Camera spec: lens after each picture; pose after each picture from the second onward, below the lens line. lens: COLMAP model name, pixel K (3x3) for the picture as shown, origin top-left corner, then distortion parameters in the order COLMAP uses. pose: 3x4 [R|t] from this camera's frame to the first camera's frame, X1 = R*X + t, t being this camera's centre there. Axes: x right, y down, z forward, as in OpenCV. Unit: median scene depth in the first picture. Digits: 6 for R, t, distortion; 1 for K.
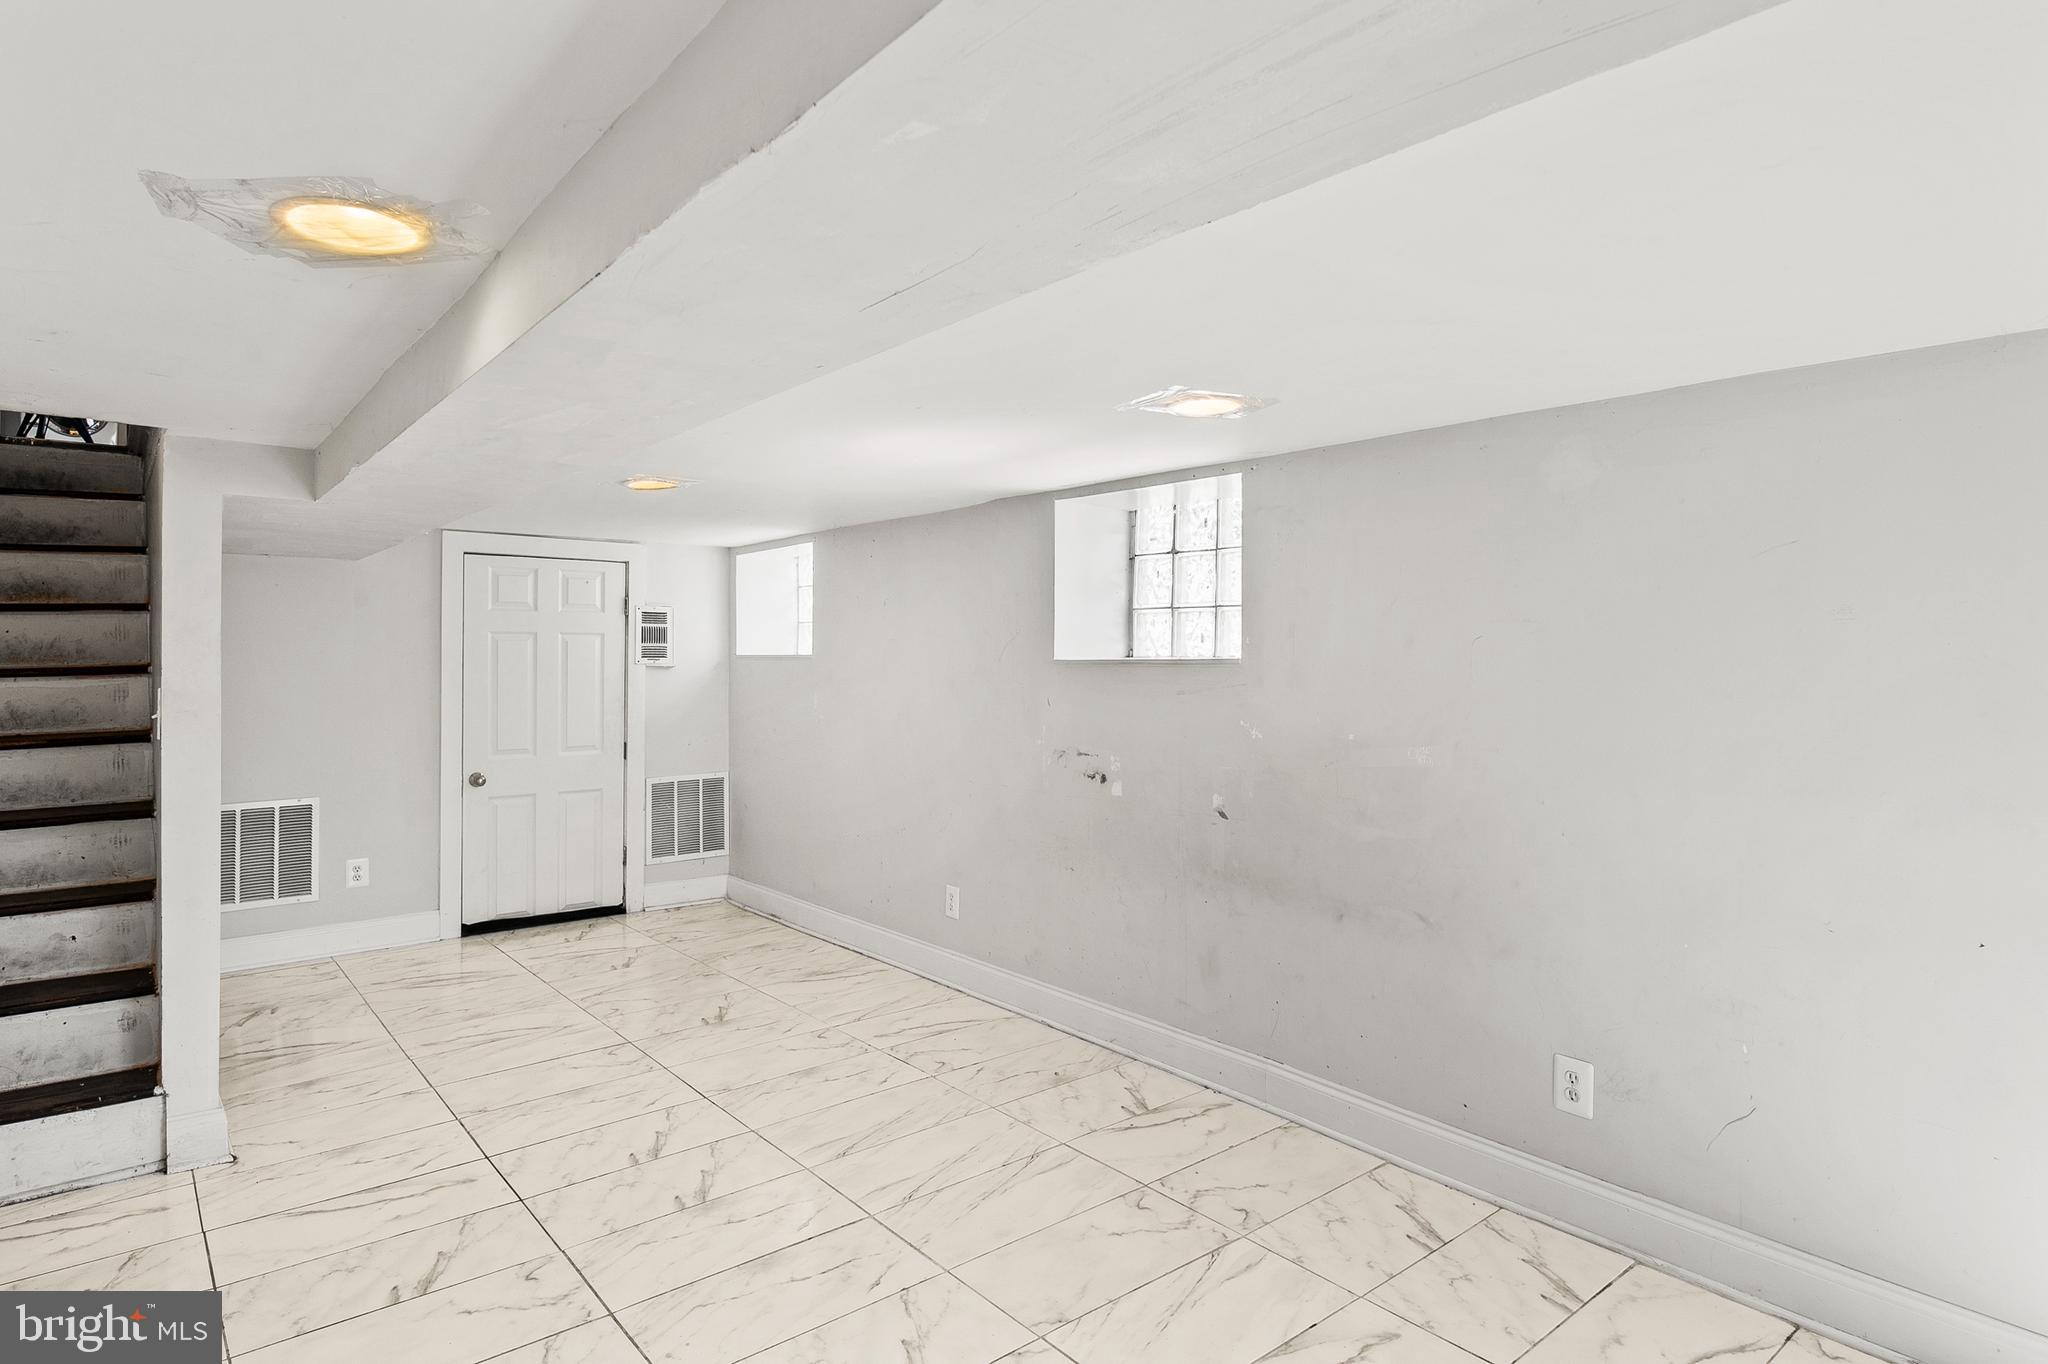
lens RADIAL K [[1116.4, 0, 1017.2], [0, 1116.4, 657.8], [0, 0, 1]] dist [-0.003441, -0.002038]
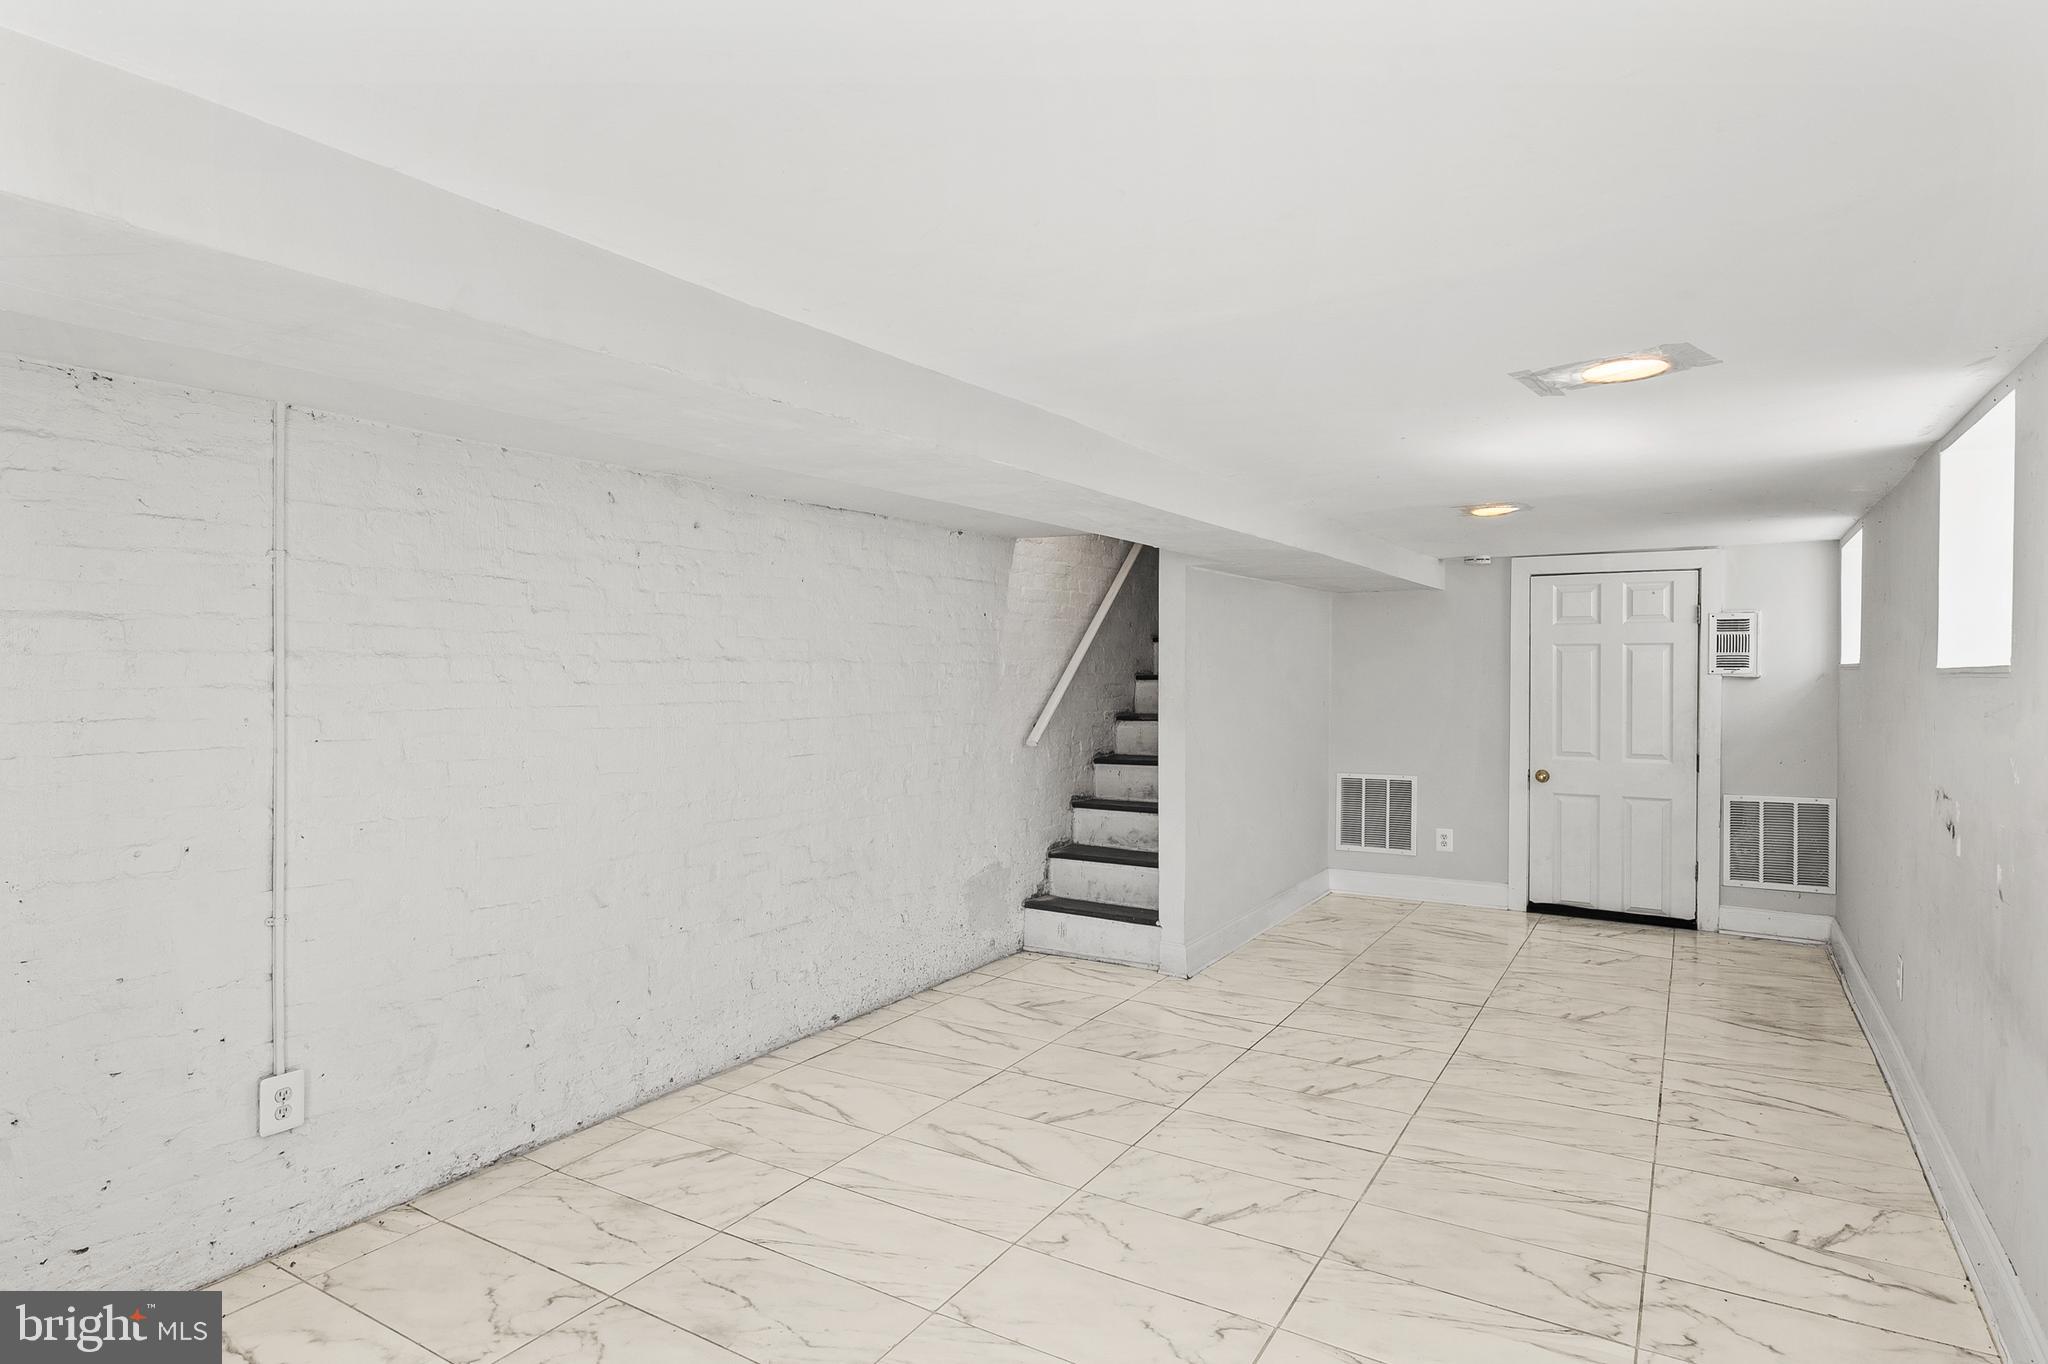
lens RADIAL K [[1116.4, 0, 1017.2], [0, 1116.4, 657.8], [0, 0, 1]] dist [-0.003441, -0.002038]
pose [[0.321025, -0.009835, -0.947020, 0.414585], [-0.001946, 0.999937, -0.011044, 0.003727], [0.947069, 0.005389, 0.320986, 0.137631]]
